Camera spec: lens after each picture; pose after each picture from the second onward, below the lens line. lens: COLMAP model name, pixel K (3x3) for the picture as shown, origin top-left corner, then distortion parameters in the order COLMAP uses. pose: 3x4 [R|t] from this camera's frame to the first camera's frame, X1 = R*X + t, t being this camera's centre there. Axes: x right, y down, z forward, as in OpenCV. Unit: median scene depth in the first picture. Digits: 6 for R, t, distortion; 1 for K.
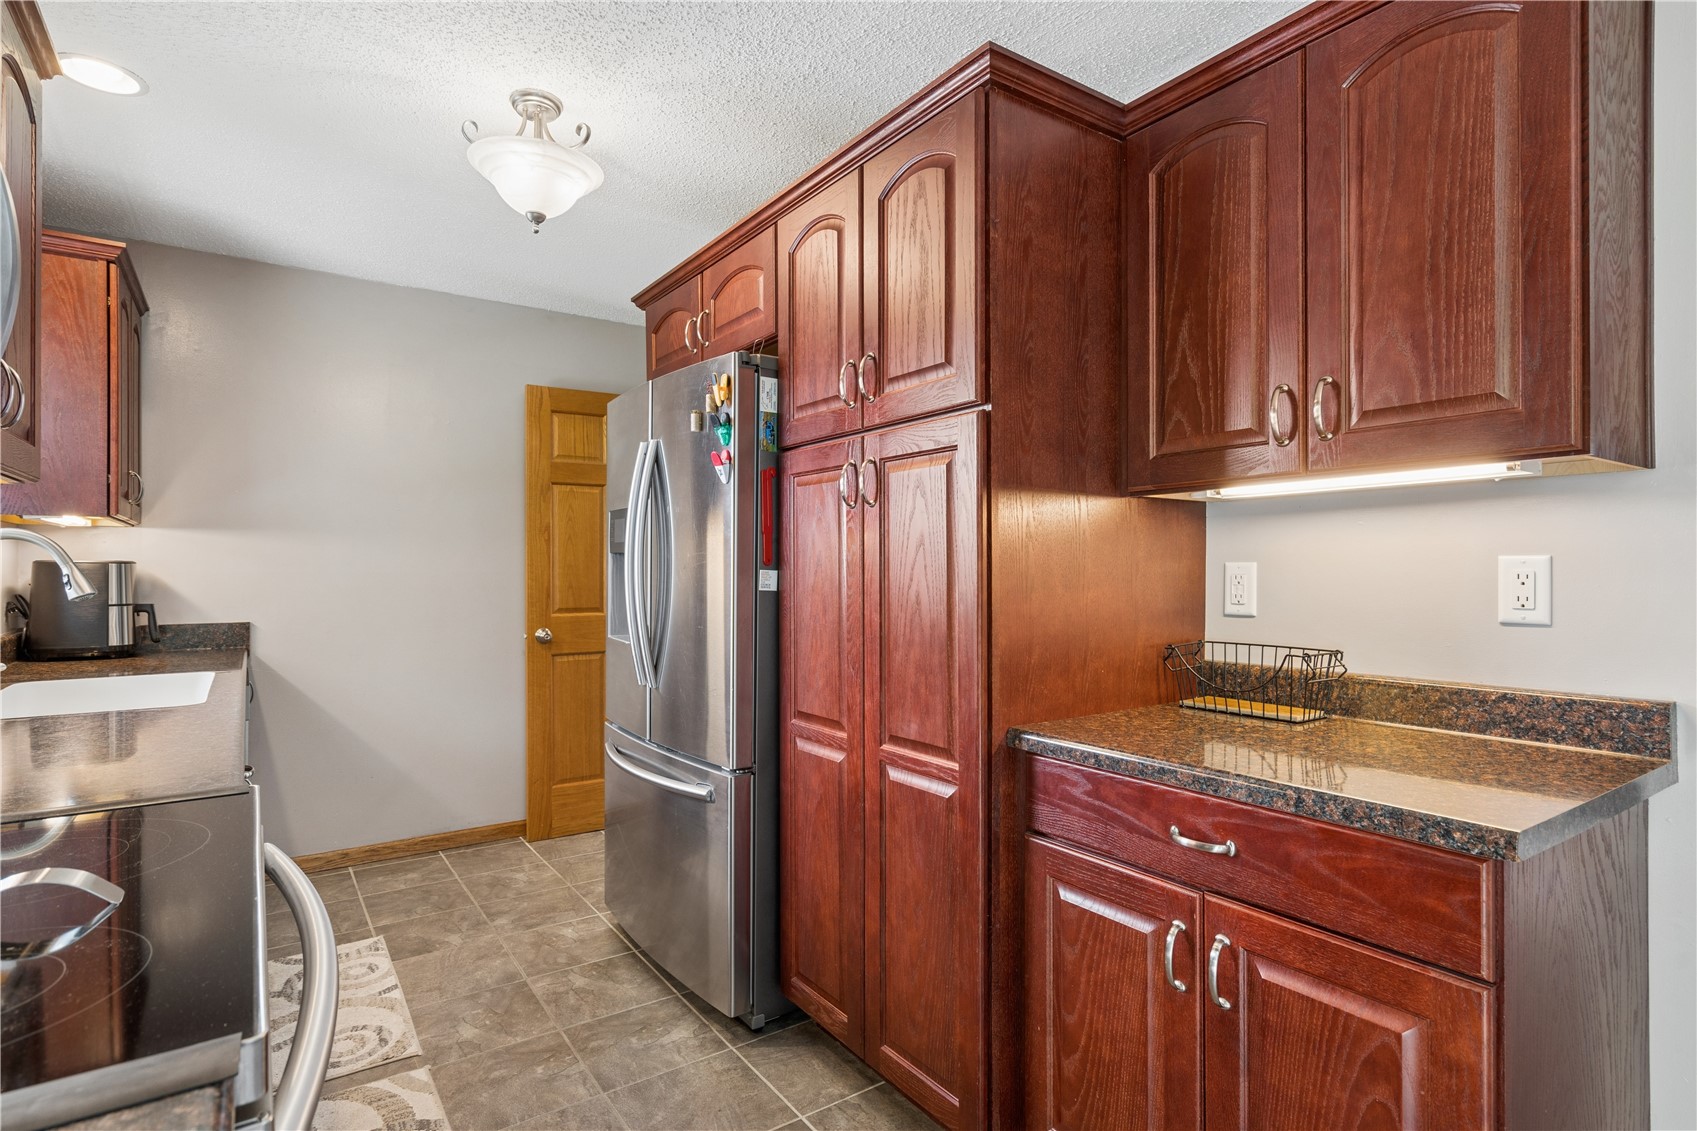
lens RADIAL K [[821.1, 0, 848.5], [0, 821.1, 565.5], [0, 0, 1]] dist [-0.005418, 0.000287]
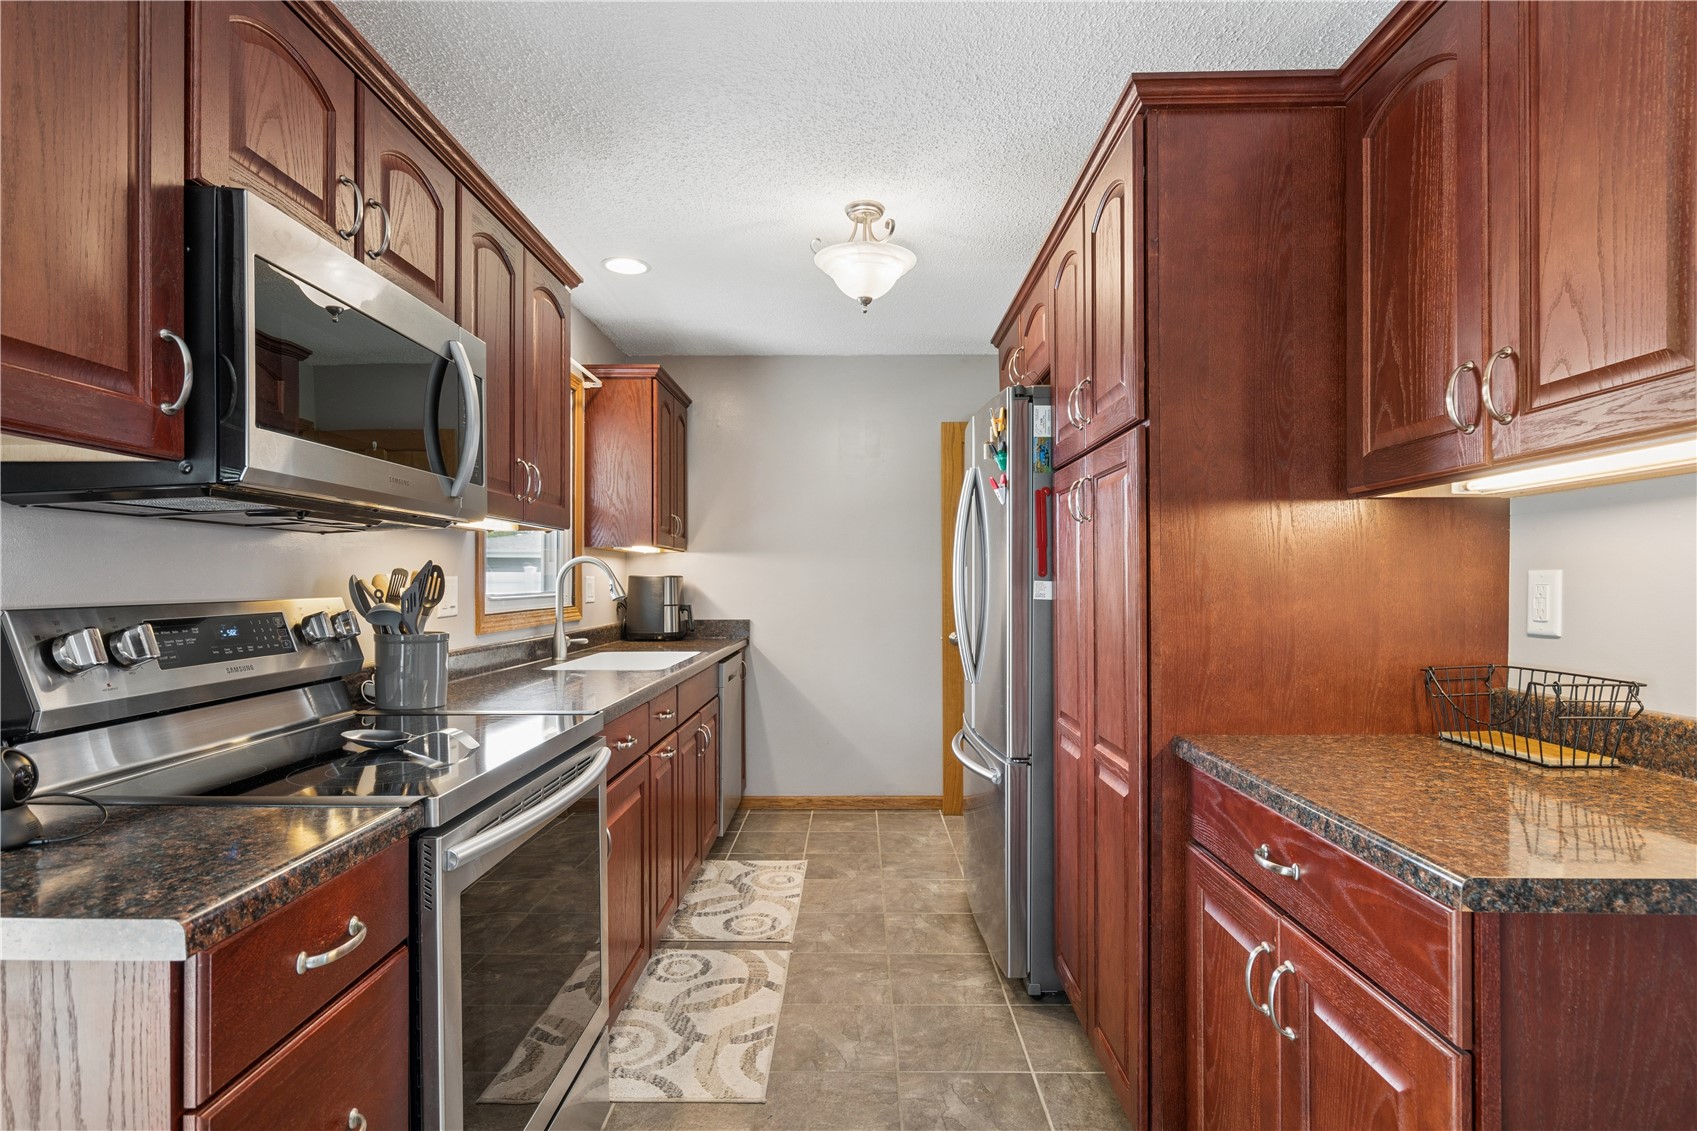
lens RADIAL K [[796.1, 0, 850.0], [0, 796.1, 577.7], [0, 0, 1]] dist [-0.003898, 0.000486]
pose [[0.830423, -0.004308, -0.557117, 0.352132], [0.004681, 0.999989, -0.000756, 0.001236], [0.557114, -0.001980, 0.830434, -0.034422]]
